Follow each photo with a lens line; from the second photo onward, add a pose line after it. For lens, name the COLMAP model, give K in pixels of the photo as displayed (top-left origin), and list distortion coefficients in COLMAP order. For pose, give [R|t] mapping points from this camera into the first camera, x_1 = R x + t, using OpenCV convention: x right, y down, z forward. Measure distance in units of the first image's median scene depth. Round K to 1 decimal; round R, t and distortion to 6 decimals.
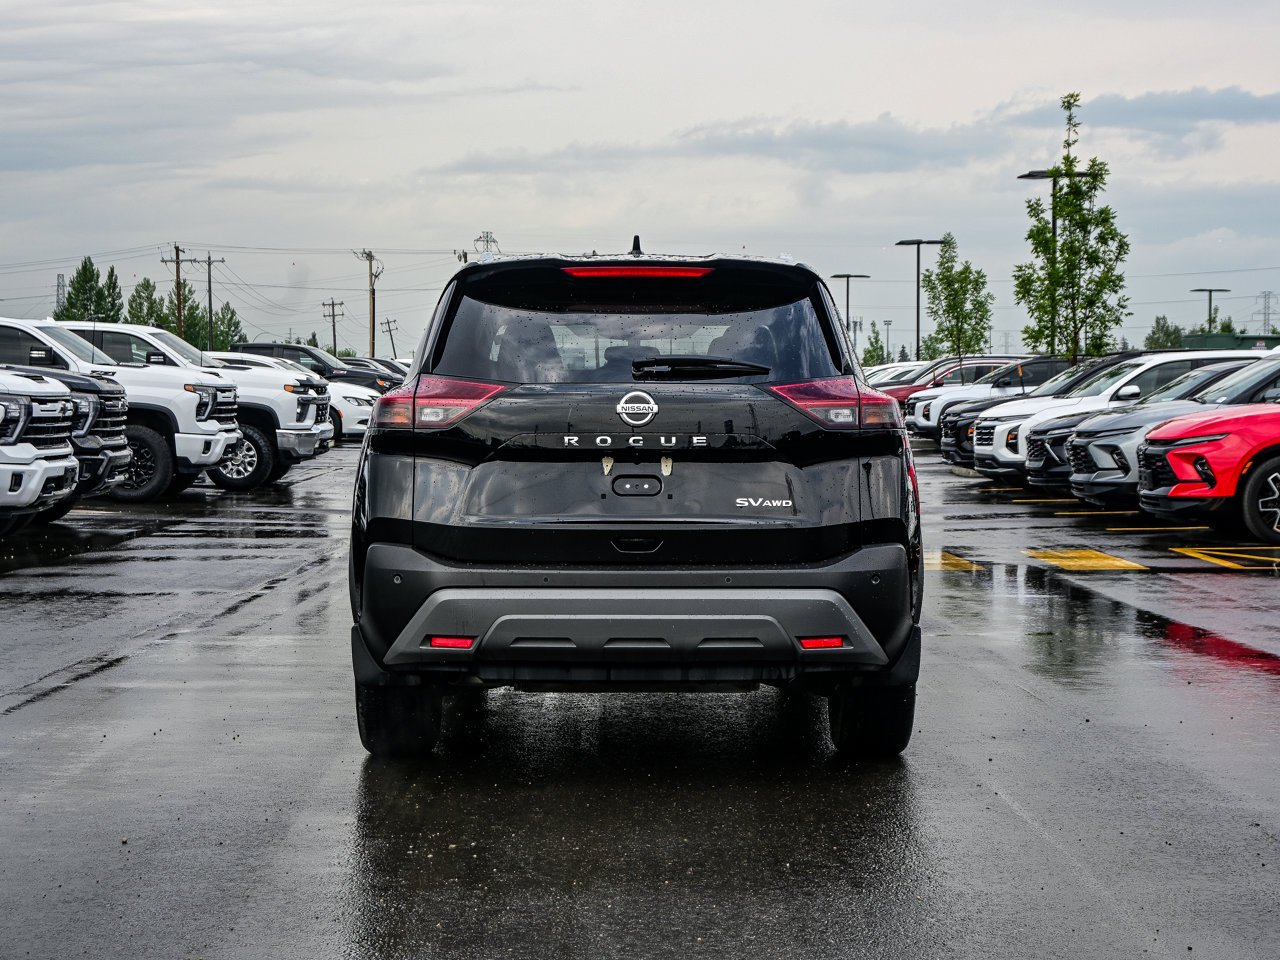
lens RADIAL K [[2543.8, 0, 640.0], [0, 2543.8, 480.0], [0, 0, 1]] dist [0.012614, 0.207127]
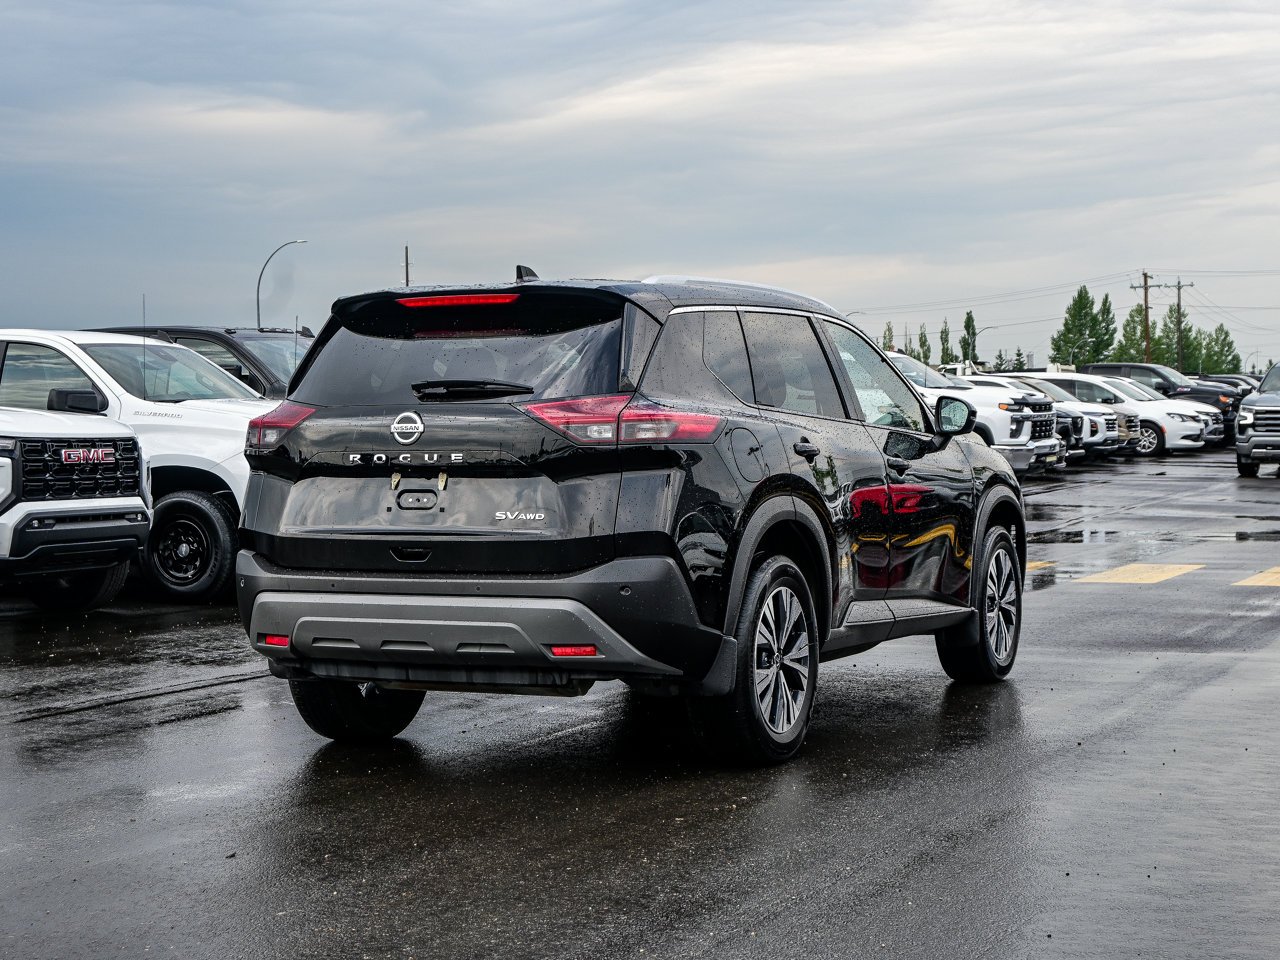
lens RADIAL K [[2384.1, 0, 640.0], [0, 2384.1, 480.0], [0, 0, 1]] dist [-0.052752, -0.026734]
pose [[0.898277, -0.002619, -0.439422, 0.188170], [0.000267, 0.999985, -0.005413, -0.000196], [0.439429, 0.004745, 0.898265, 0.048864]]
